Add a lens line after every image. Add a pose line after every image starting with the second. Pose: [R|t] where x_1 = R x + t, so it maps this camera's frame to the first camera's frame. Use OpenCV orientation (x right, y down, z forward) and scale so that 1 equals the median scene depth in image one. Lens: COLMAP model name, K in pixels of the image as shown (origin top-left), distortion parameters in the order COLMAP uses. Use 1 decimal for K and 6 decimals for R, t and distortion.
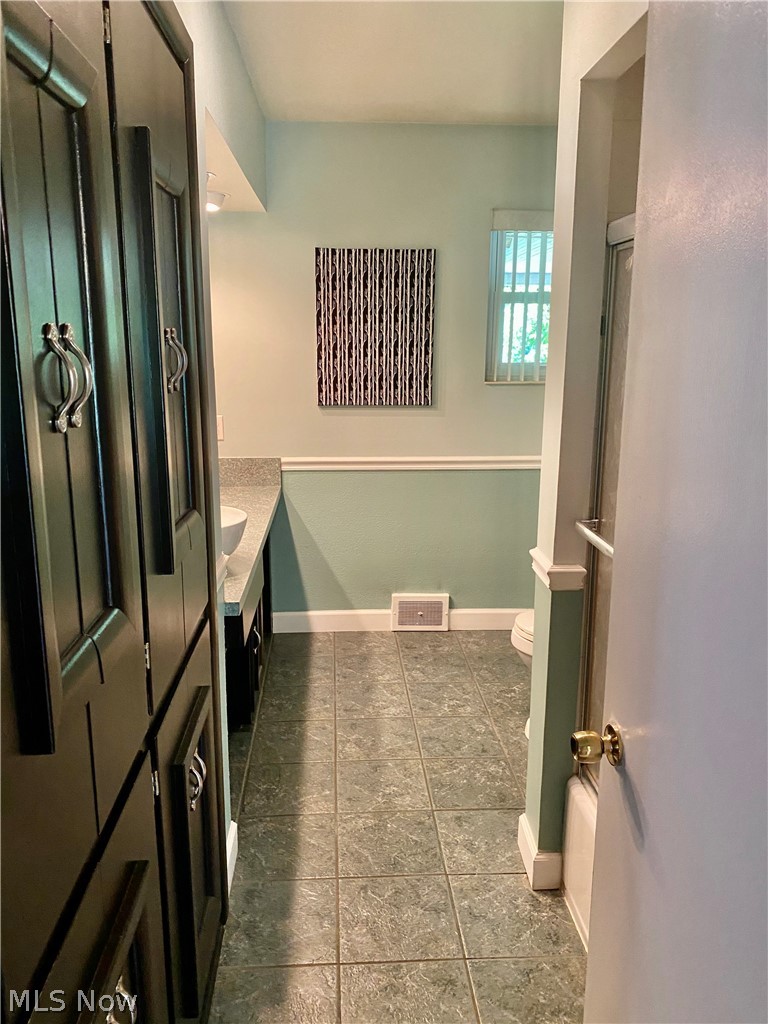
lens RADIAL K [[778.4, 0, 381.2], [0, 778.4, 512.2], [0, 0, 1]] dist [0.030076, -0.046832]
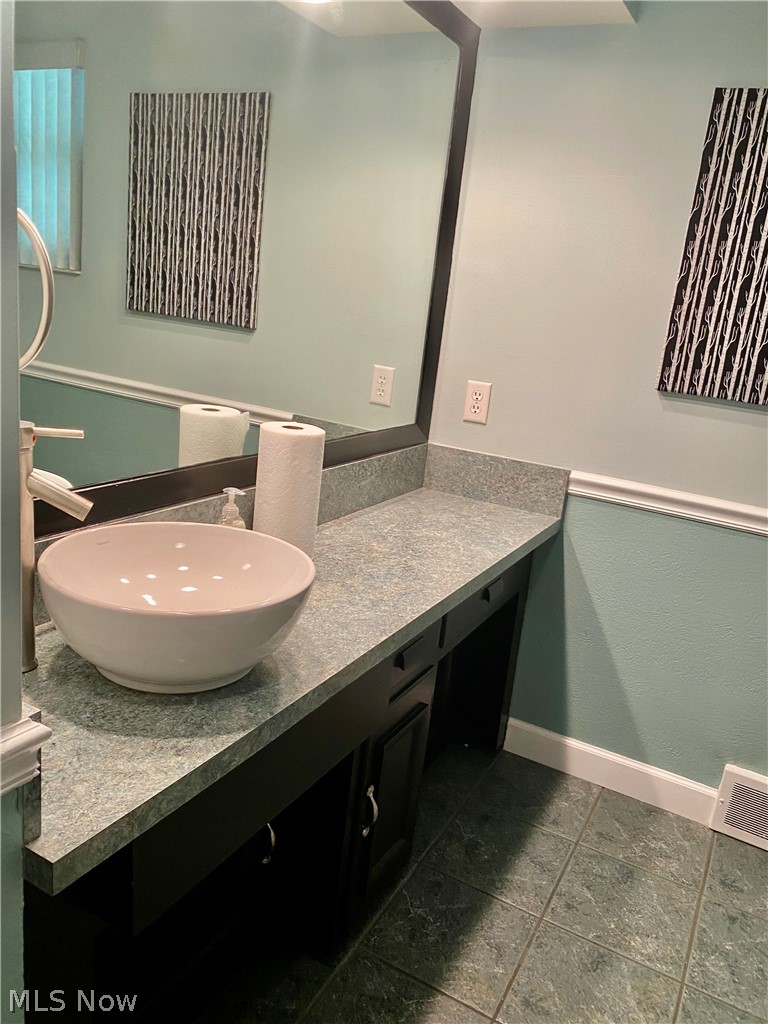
lens RADIAL K [[778.4, 0, 389.3], [0, 778.4, 508.3], [0, 0, 1]] dist [0.030076, -0.046832]
pose [[0.843516, 0.218217, -0.490778, 0.046146], [-0.212583, 0.974771, 0.068043, -0.053659], [0.493244, 0.046936, 0.868624, 0.436394]]
